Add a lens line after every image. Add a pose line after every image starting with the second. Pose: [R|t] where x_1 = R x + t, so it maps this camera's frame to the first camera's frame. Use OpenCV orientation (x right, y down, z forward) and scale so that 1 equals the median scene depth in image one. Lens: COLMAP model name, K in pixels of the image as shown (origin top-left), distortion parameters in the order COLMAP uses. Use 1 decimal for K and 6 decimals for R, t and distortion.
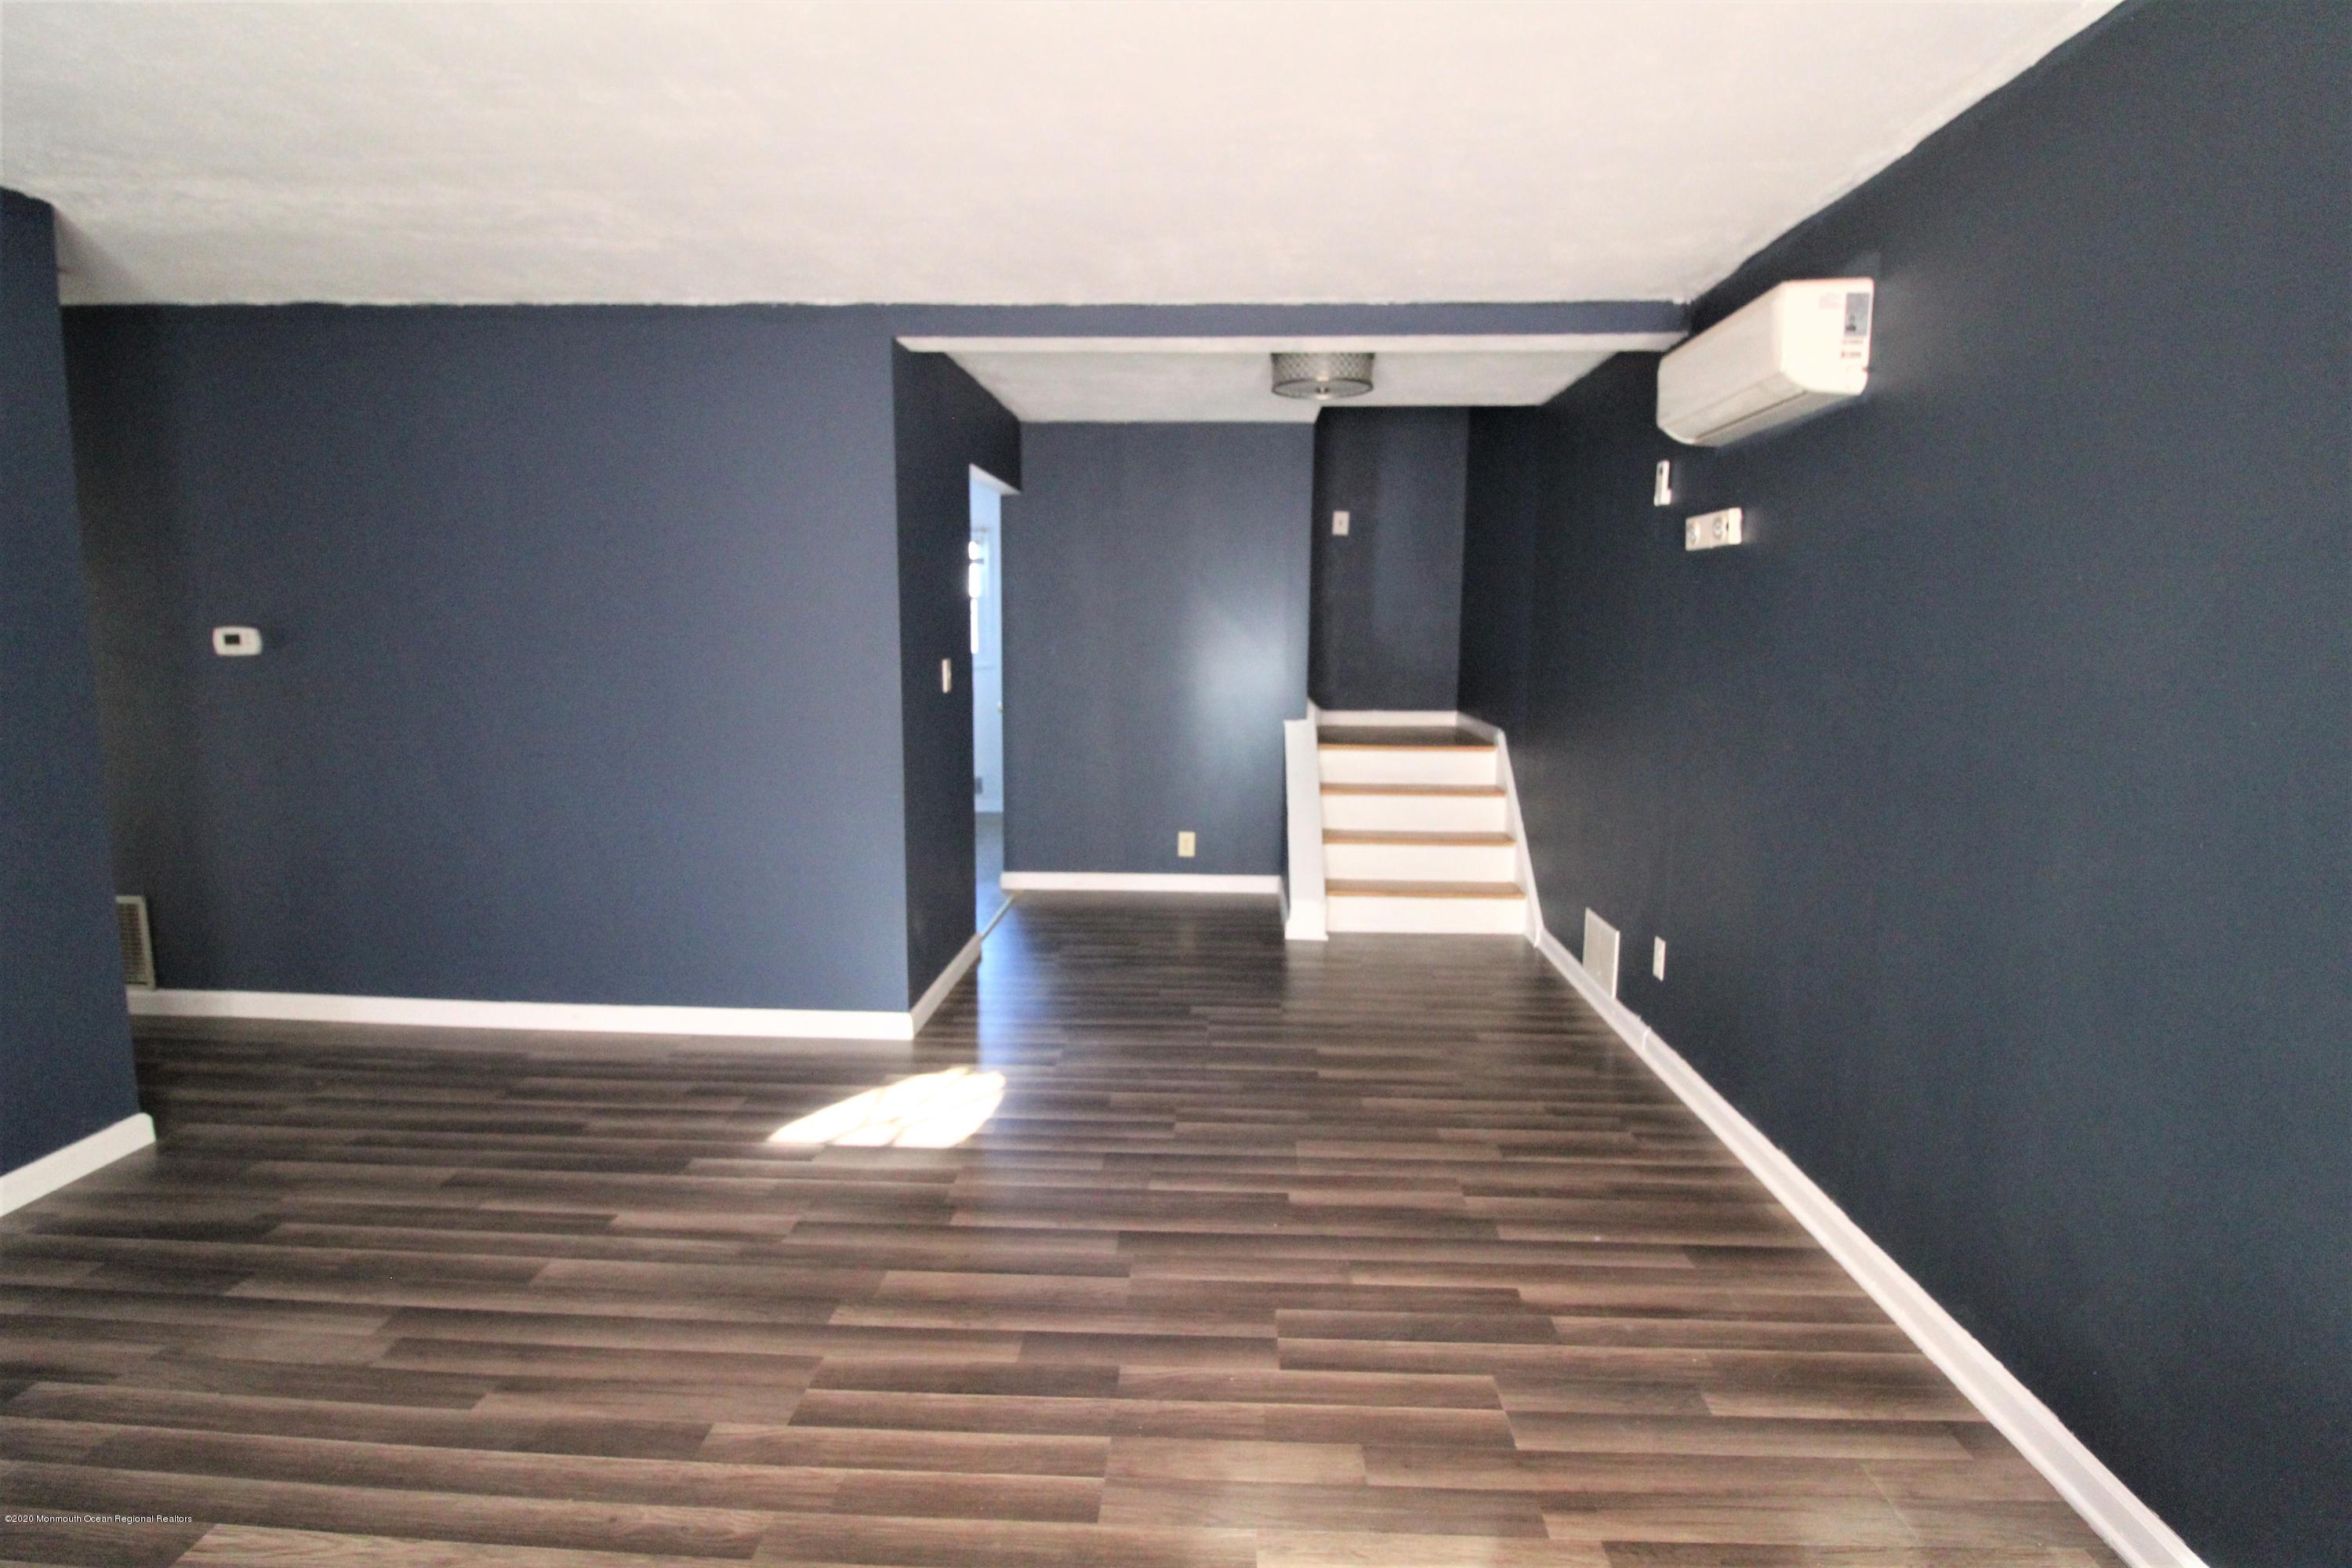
lens RADIAL K [[1091.5, 0, 1176.0], [0, 1091.5, 784.0], [0, 0, 1]] dist [-0.000098, 0.000064]
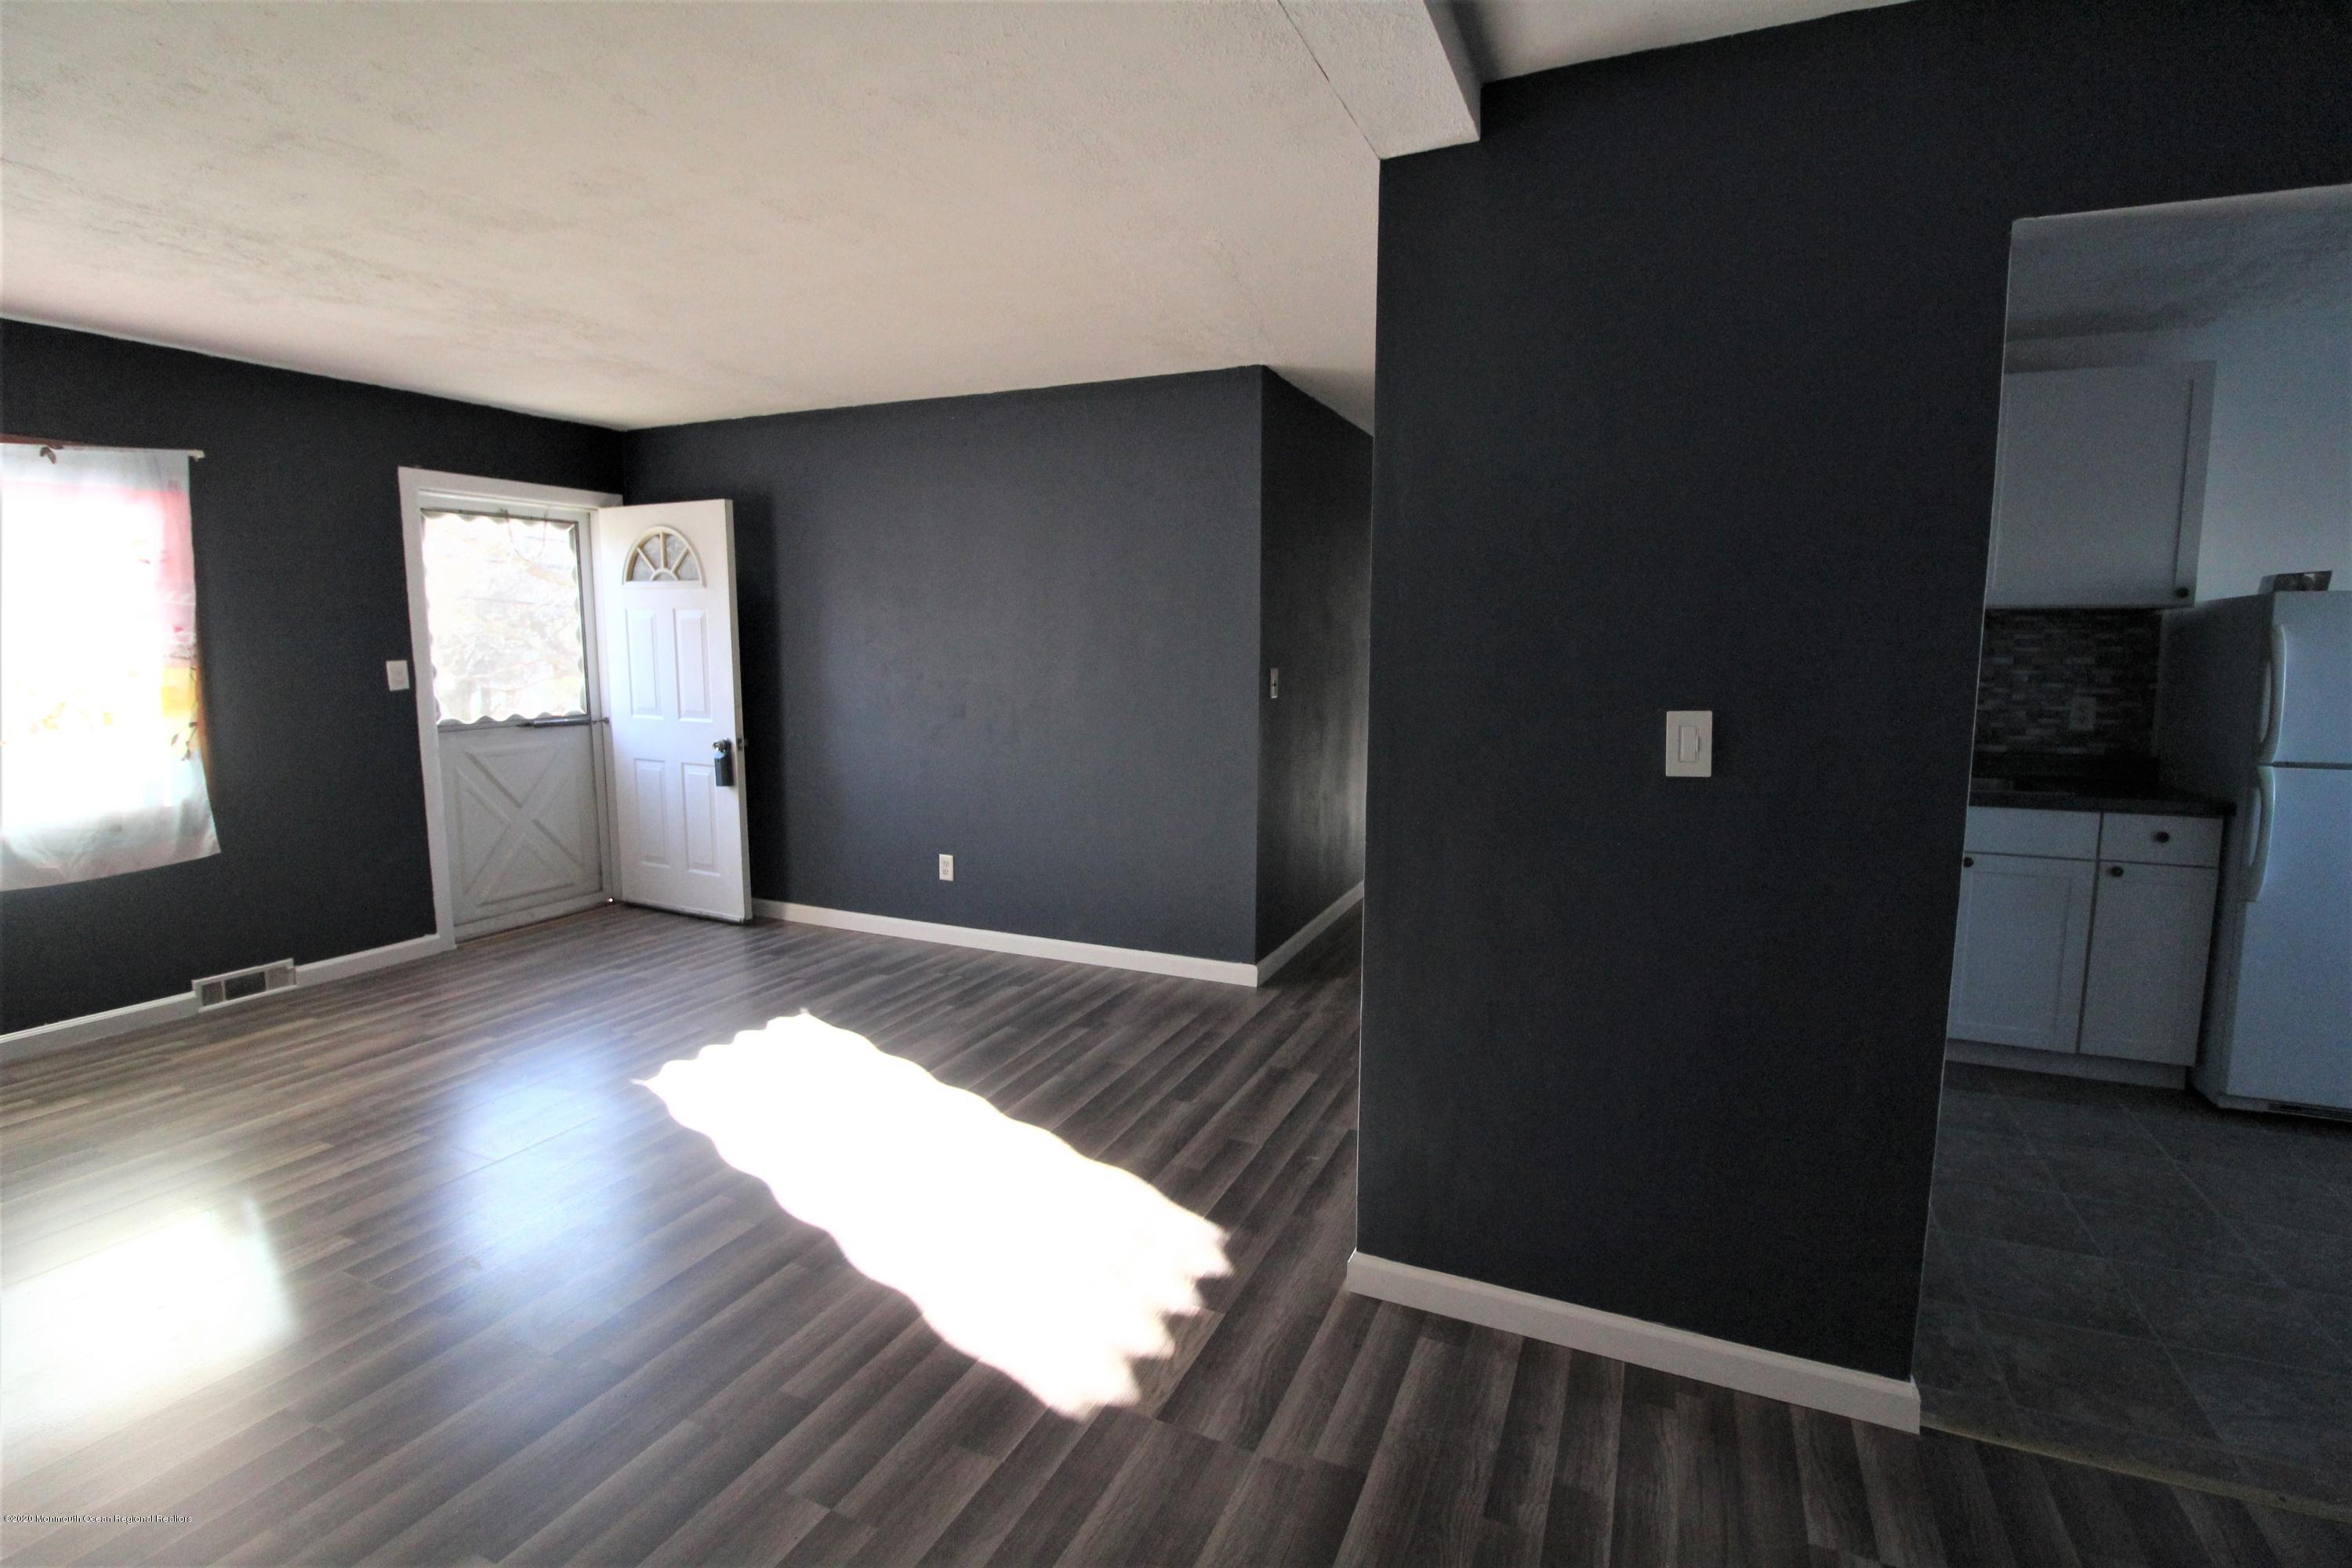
lens RADIAL K [[1091.5, 0, 1176.0], [0, 1091.5, 784.0], [0, 0, 1]] dist [-0.000098, 0.000064]
pose [[-0.374436, 0.121125, -0.919308, 0.449740], [-0.136384, 0.973454, 0.183809, -0.205535], [0.917168, 0.194204, -0.347977, 1.412404]]
